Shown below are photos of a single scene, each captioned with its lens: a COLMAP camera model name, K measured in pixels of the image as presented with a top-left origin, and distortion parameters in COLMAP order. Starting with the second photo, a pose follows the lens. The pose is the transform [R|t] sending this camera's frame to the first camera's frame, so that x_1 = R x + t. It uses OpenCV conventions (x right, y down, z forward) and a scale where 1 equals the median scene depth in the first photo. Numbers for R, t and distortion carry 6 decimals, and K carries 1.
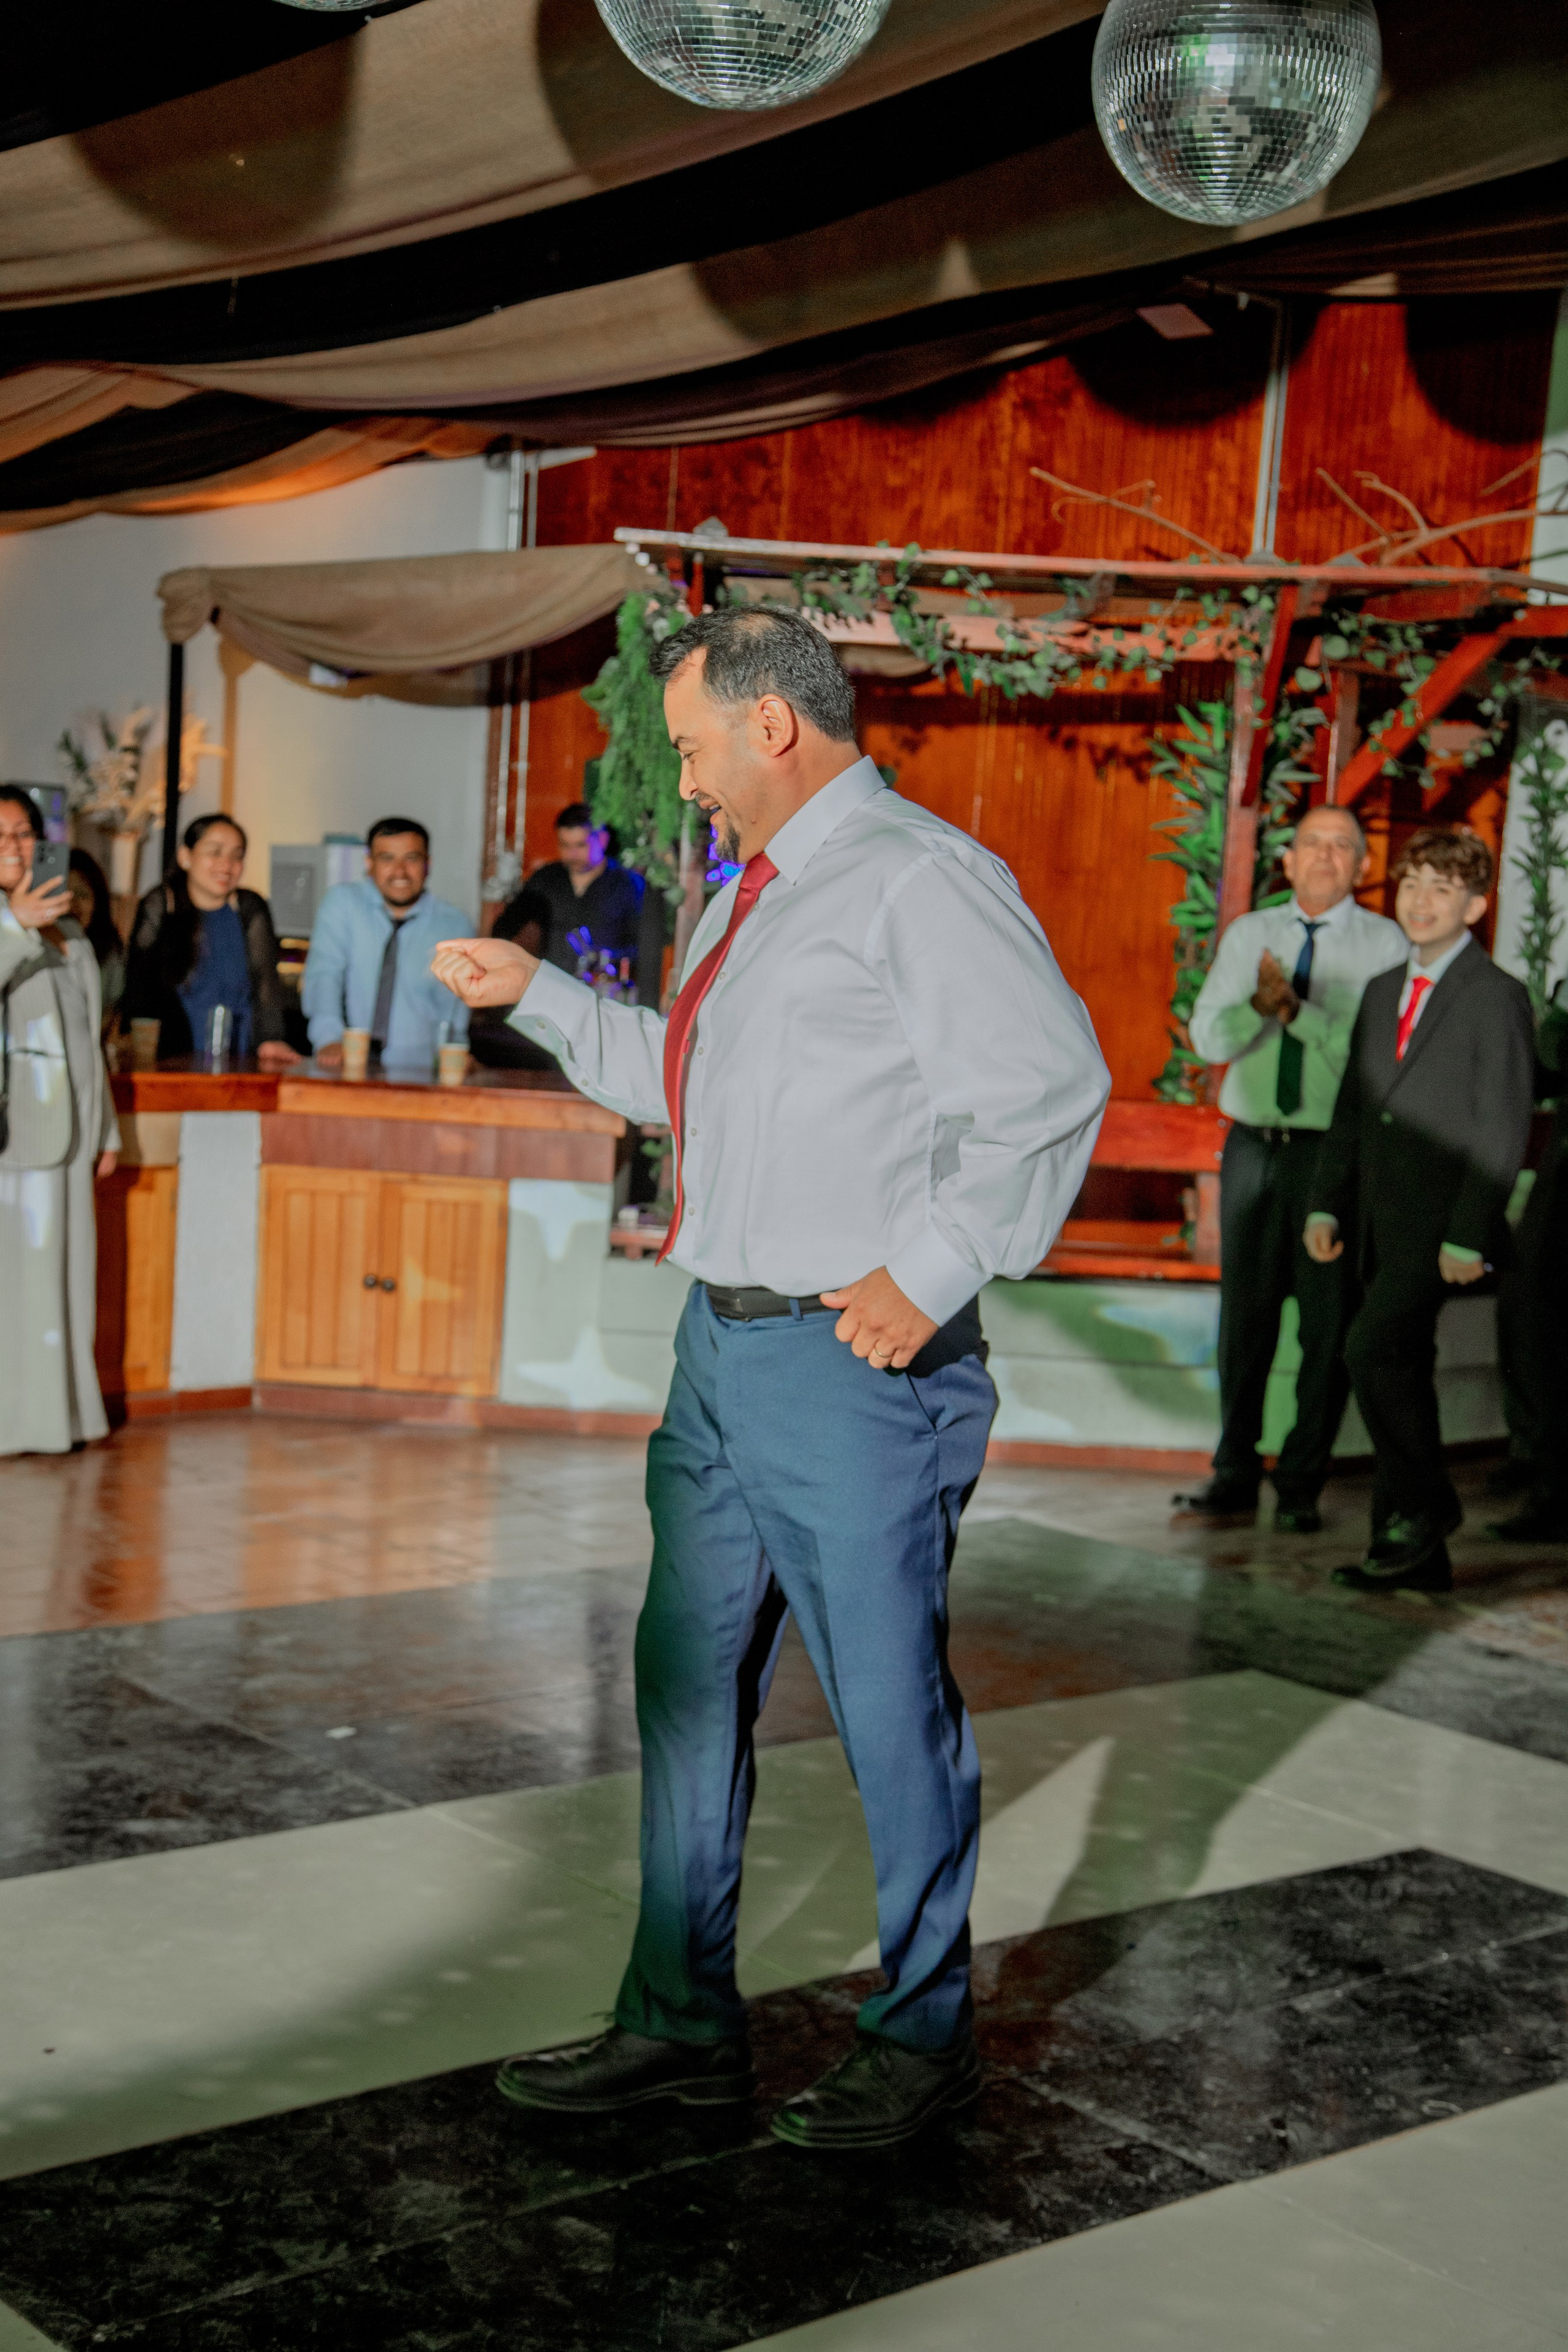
lens RADIAL K [[3153.7, 0, 794.0], [0, 3153.7, 1213.8], [0, 0, 1]] dist [0.151171, 0.024221]
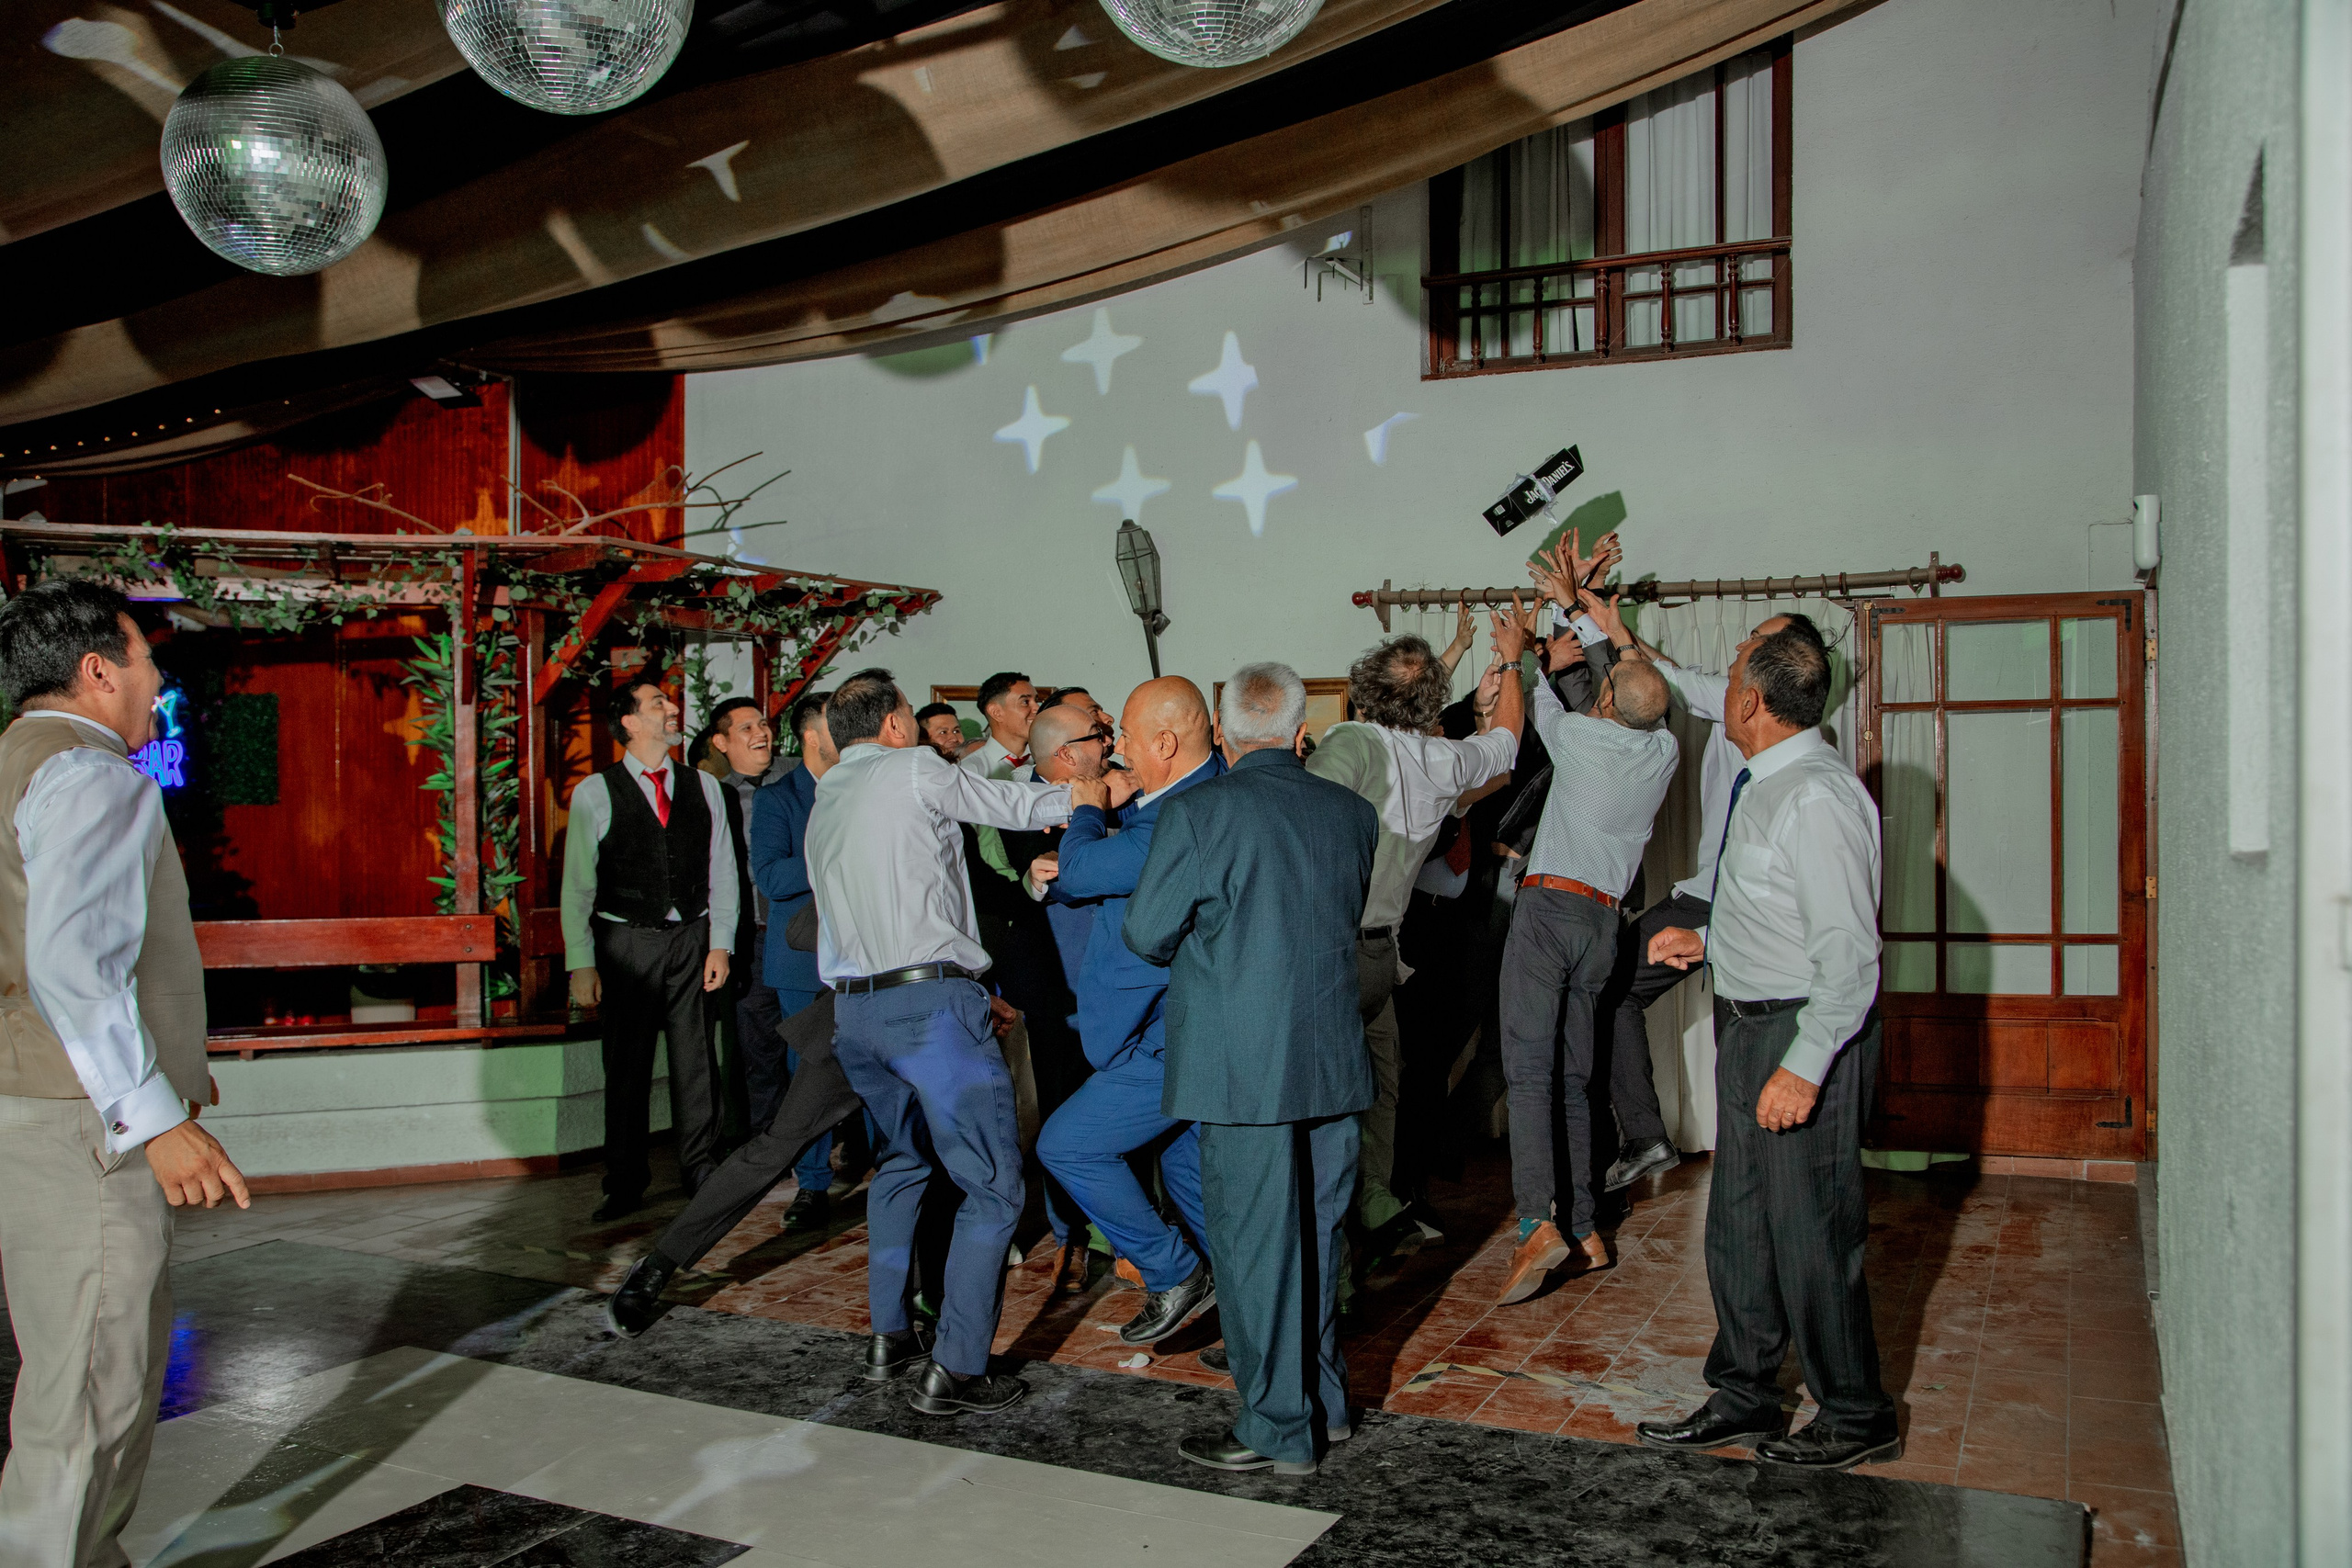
lens RADIAL K [[1956.5, 0, 1145.1], [0, 1956.5, 788.2], [0, 0, 1]] dist [-0.049796, 0.080783]
pose [[0.927110, -0.067632, 0.368635, 0.104227], [0.099662, 0.992659, -0.068529, -0.000151], [-0.361294, 0.100273, 0.927045, 0.084180]]
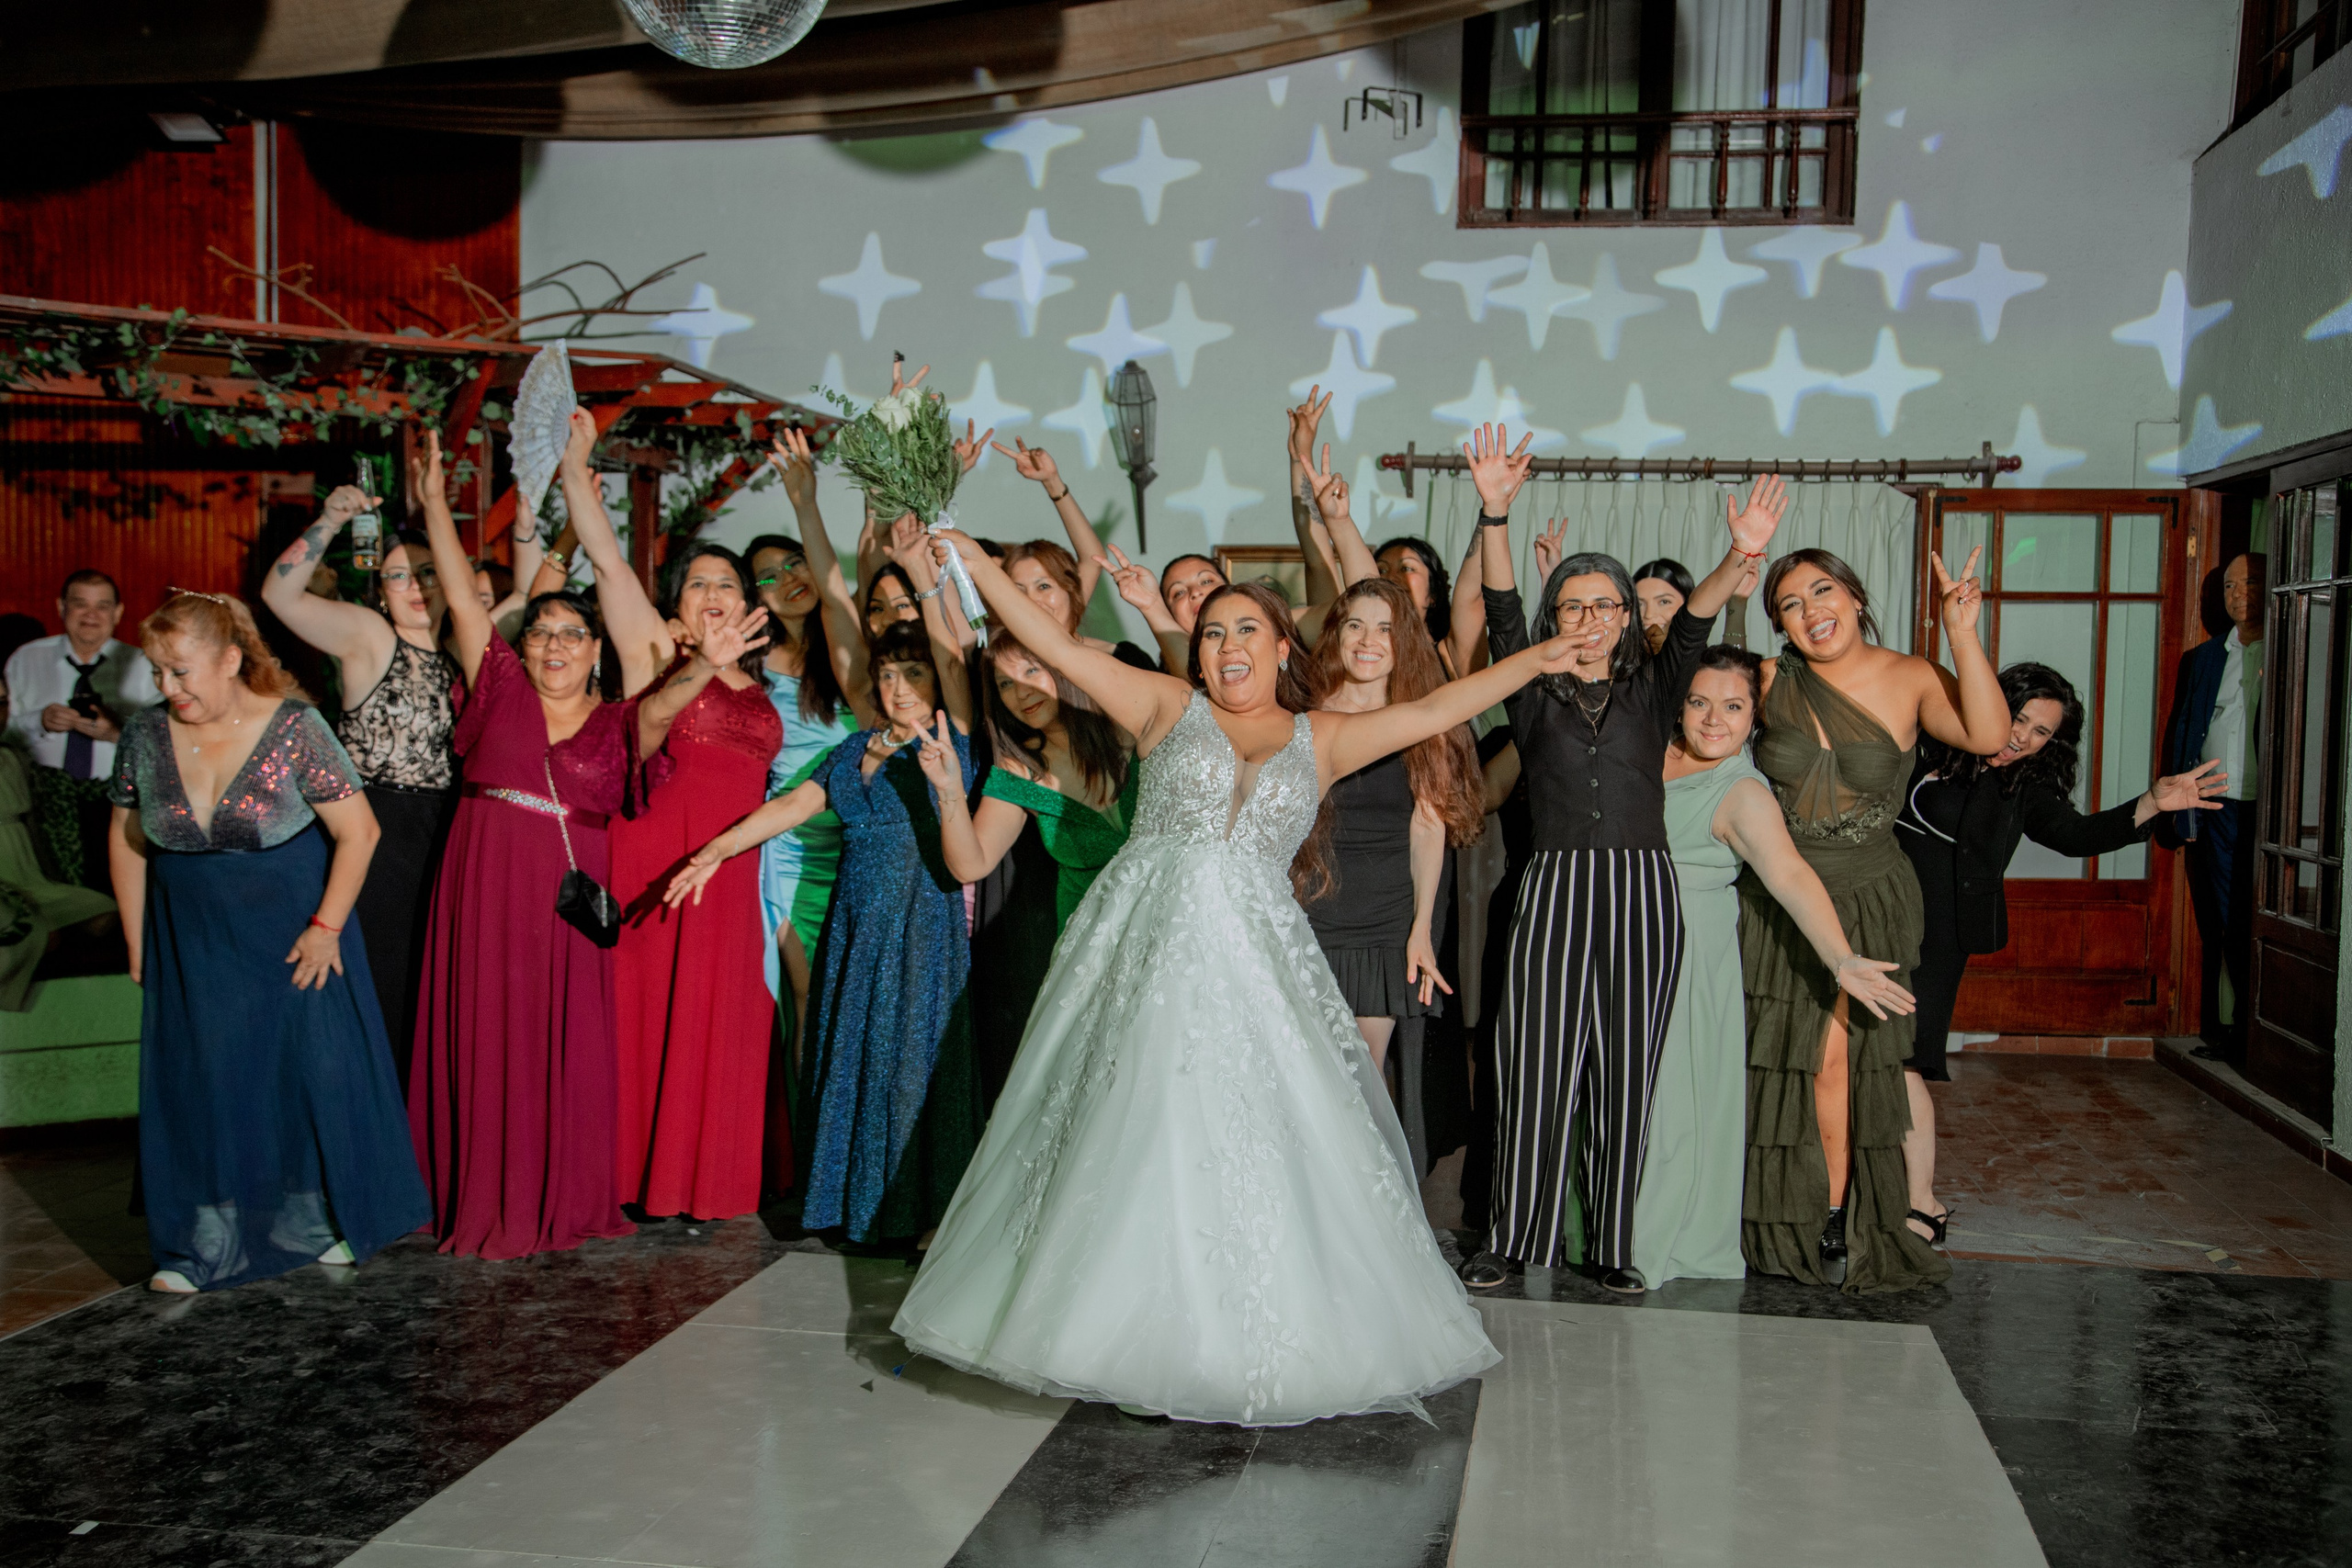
lens RADIAL K [[2413.1, 0, 1177.5], [0, 2413.1, 790.7], [0, 0, 1]] dist [0.013582, 0.140920]
pose [[0.784113, -0.081825, 0.615201, -0.209222], [0.095084, 0.995406, 0.011203, -0.019808], [-0.613291, 0.049711, 0.788291, 0.123443]]
